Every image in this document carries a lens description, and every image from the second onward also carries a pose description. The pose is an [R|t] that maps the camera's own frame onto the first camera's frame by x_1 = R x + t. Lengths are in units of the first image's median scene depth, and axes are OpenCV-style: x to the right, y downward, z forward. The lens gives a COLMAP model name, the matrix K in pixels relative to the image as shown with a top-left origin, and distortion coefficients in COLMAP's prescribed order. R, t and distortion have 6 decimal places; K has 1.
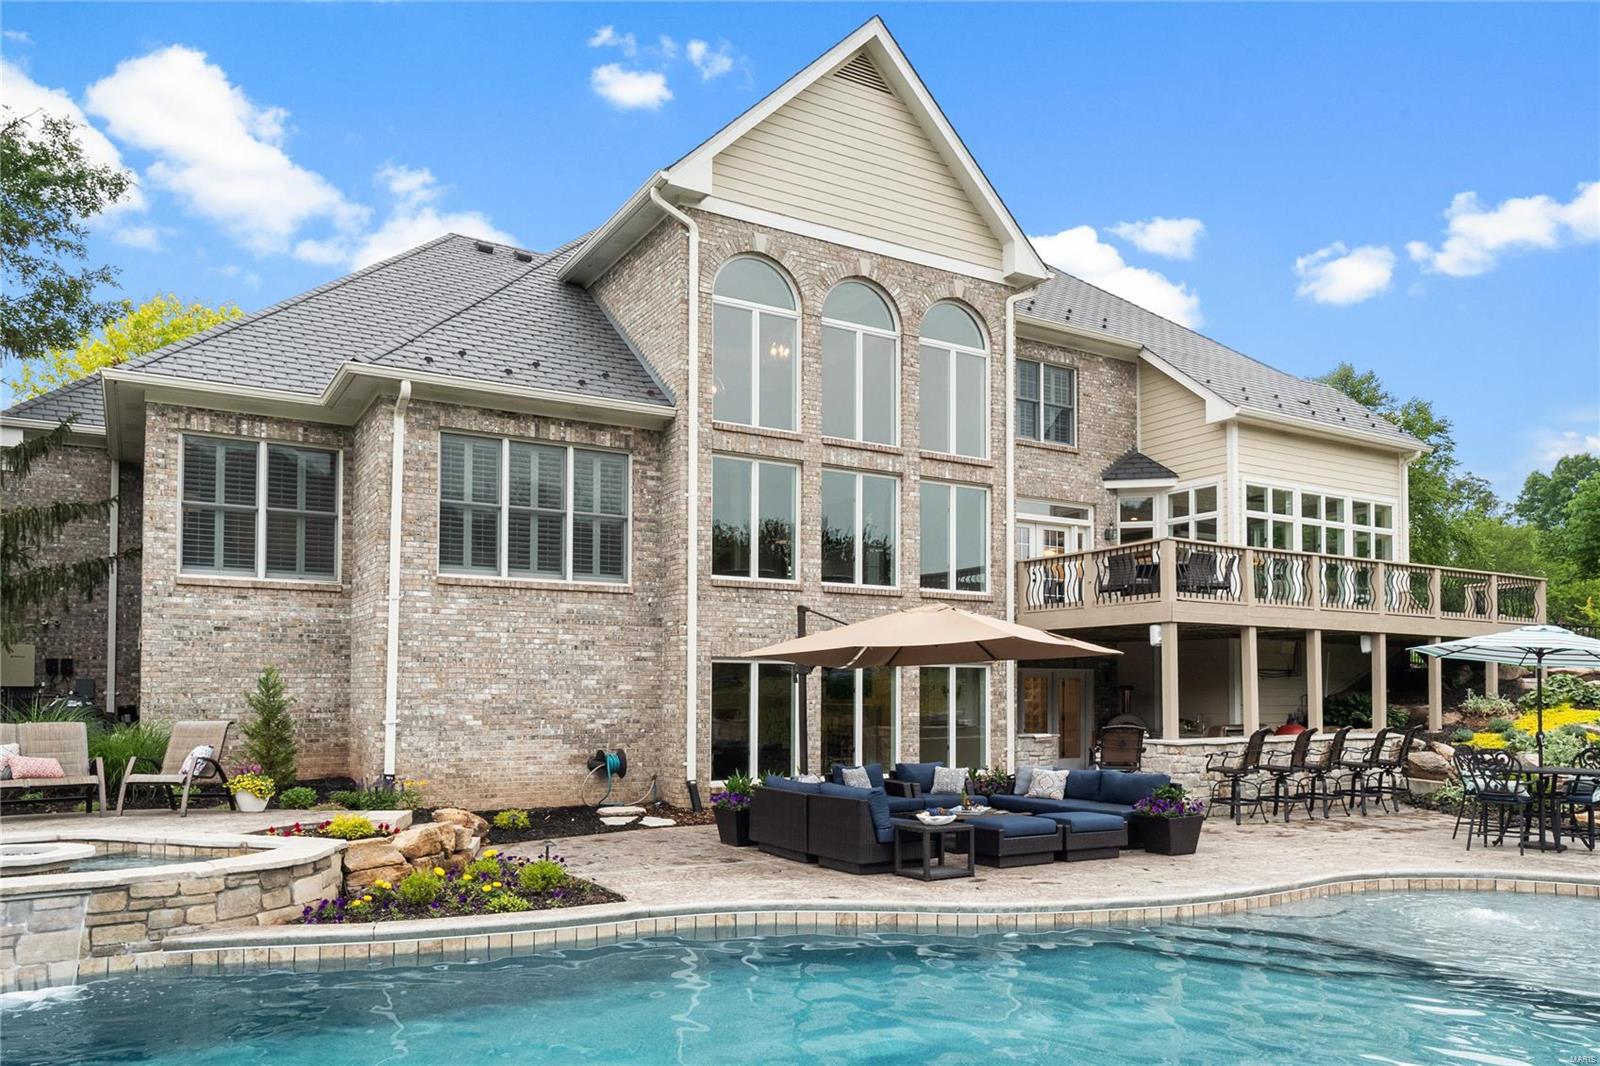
lens RADIAL K [[1073.7, 0, 754.8], [0, 1073.7, 669.9], [0, 0, 1]] dist [-0.006816, -0.001549]
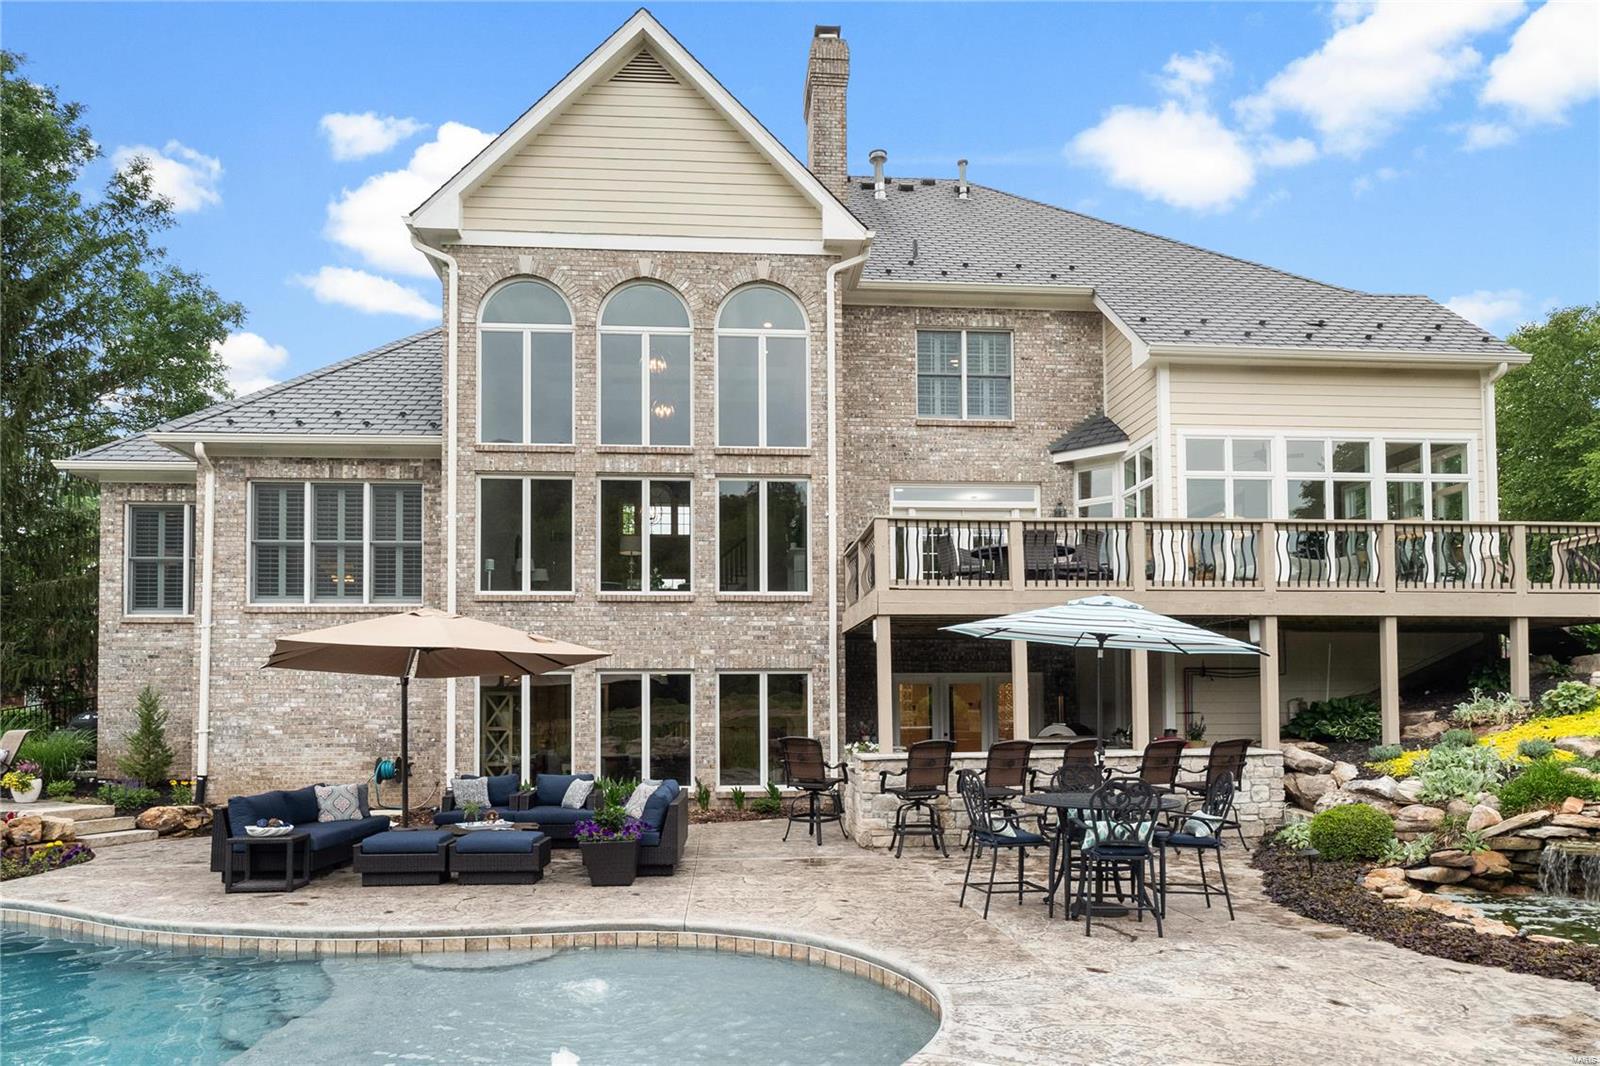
lens RADIAL K [[994.1, 0, 745.5], [0, 994.1, 677.2], [0, 0, 1]] dist [0.016236, -0.028346]
pose [[0.904606, -0.022039, -0.425679, 0.617899], [0.017801, 0.999744, -0.013933, 0.013759], [0.425877, 0.005027, 0.904767, 0.239881]]
